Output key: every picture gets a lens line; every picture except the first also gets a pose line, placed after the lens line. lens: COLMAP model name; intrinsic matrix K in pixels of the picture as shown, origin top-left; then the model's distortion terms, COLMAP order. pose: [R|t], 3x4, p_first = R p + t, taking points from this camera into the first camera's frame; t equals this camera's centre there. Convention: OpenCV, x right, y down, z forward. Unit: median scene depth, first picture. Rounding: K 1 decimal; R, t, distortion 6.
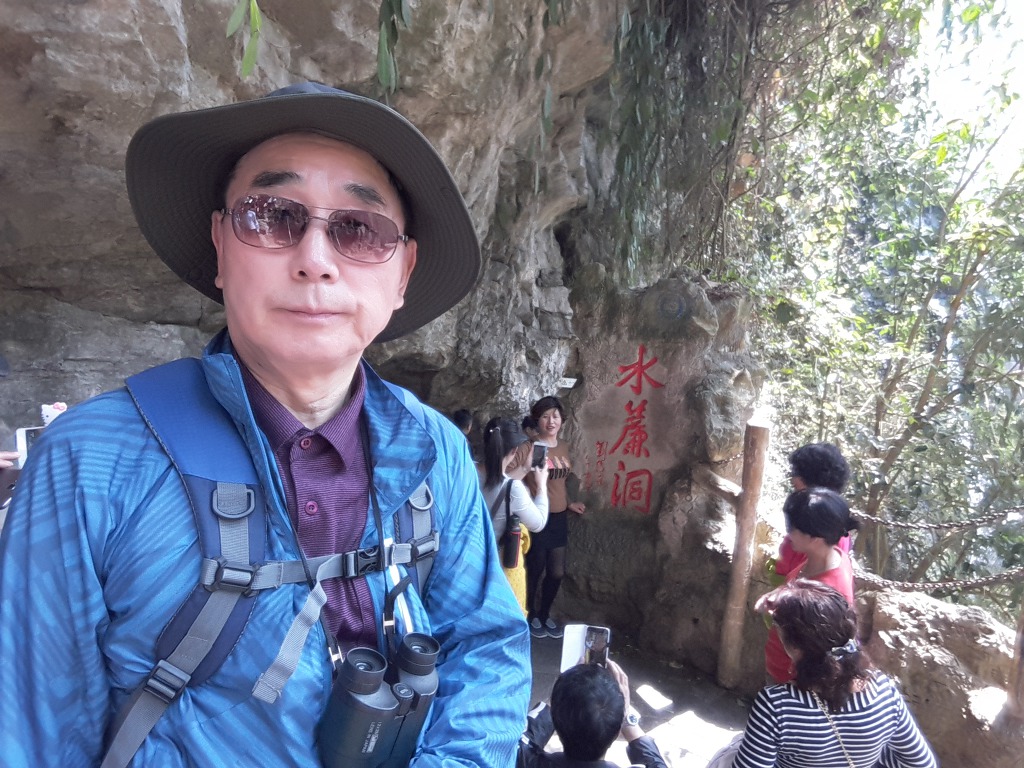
lens RADIAL K [[675.5, 0, 521.3], [0, 675.5, 384.5], [0, 0, 1]] dist [-0.020043, -0.006096]
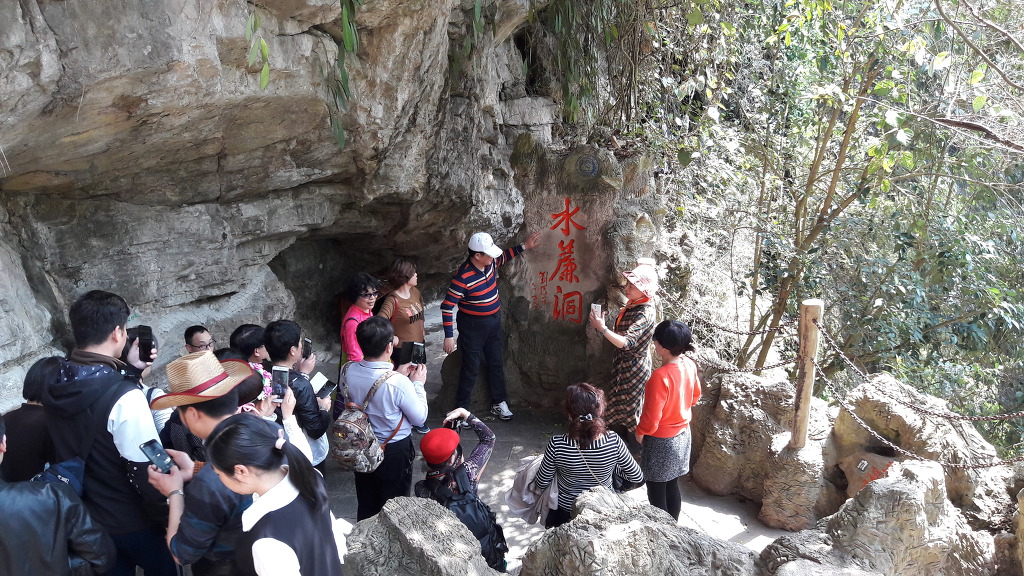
lens RADIAL K [[887.7, 0, 509.1], [0, 887.7, 289.5], [0, 0, 1]] dist [0.004971, -0.011629]
pose [[0.996252, -0.072674, -0.046906, 0.132737], [0.080915, 0.974673, 0.208482, -0.244209], [0.030567, -0.211496, 0.976901, -0.676376]]
